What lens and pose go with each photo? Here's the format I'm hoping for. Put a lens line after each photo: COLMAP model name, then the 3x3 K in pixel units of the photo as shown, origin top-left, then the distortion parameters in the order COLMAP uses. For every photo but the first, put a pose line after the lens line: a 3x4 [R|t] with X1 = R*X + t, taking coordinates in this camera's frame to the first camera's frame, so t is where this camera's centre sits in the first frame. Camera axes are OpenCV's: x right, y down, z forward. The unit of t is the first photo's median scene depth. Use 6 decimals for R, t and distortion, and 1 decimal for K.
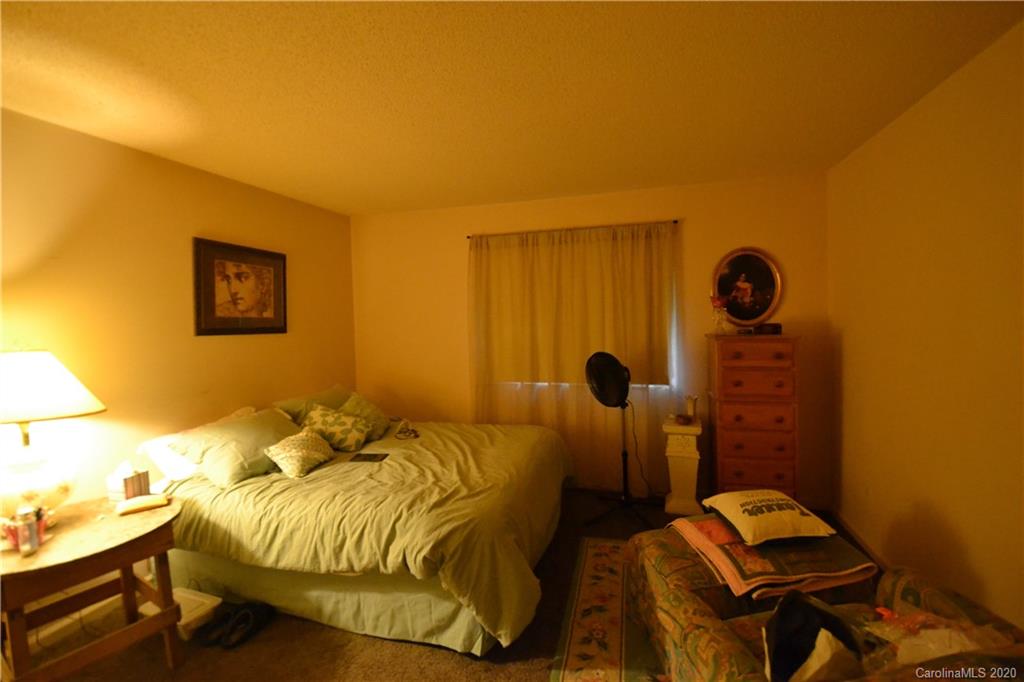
lens RADIAL K [[456.4, 0, 514.6], [0, 456.4, 329.2], [0, 0, 1]] dist [0.017450, -0.023631]
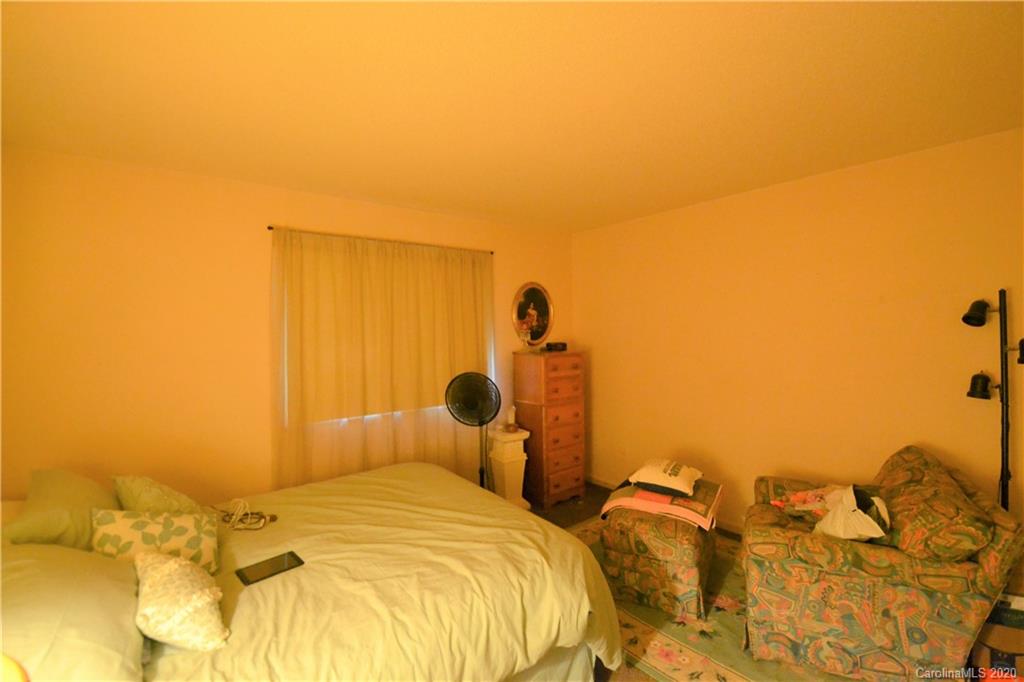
lens RADIAL K [[456.4, 0, 514.6], [0, 456.4, 329.2], [0, 0, 1]] dist [0.017450, -0.023631]
pose [[0.593490, 0.014432, 0.804712, -0.674870], [0.022049, 0.999172, -0.034182, -0.010437], [-0.804539, 0.038030, 0.592681, 0.391721]]
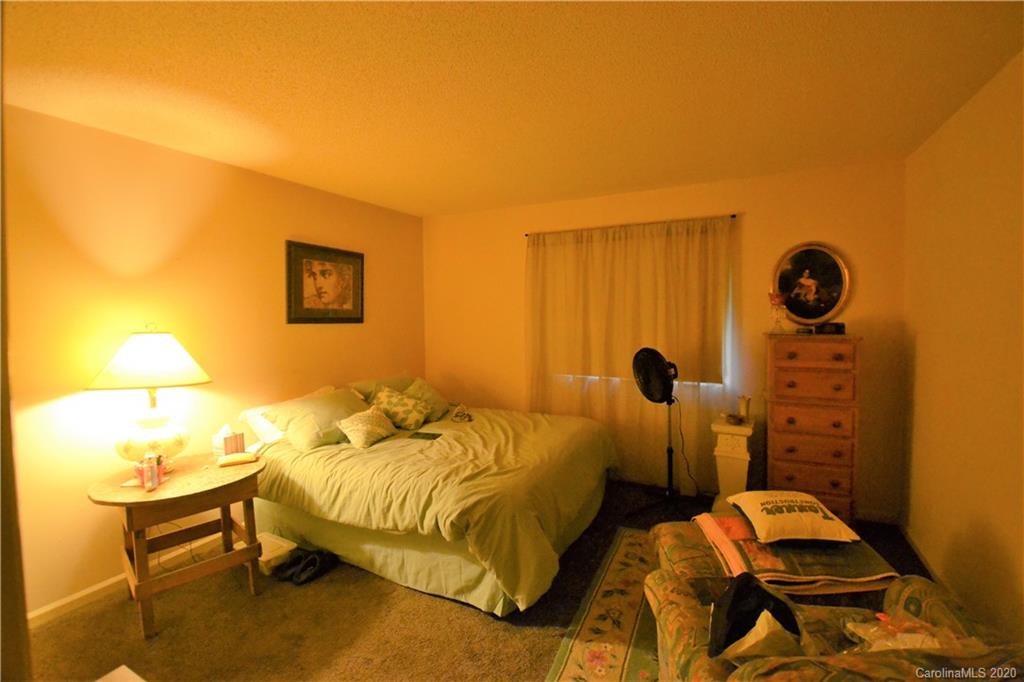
lens RADIAL K [[456.4, 0, 514.6], [0, 456.4, 329.2], [0, 0, 1]] dist [0.017450, -0.023631]
pose [[0.982540, 0.021585, -0.184796, 0.105945], [-0.019285, 0.999713, 0.014235, 0.000110], [0.185050, -0.010423, 0.982674, -0.056260]]
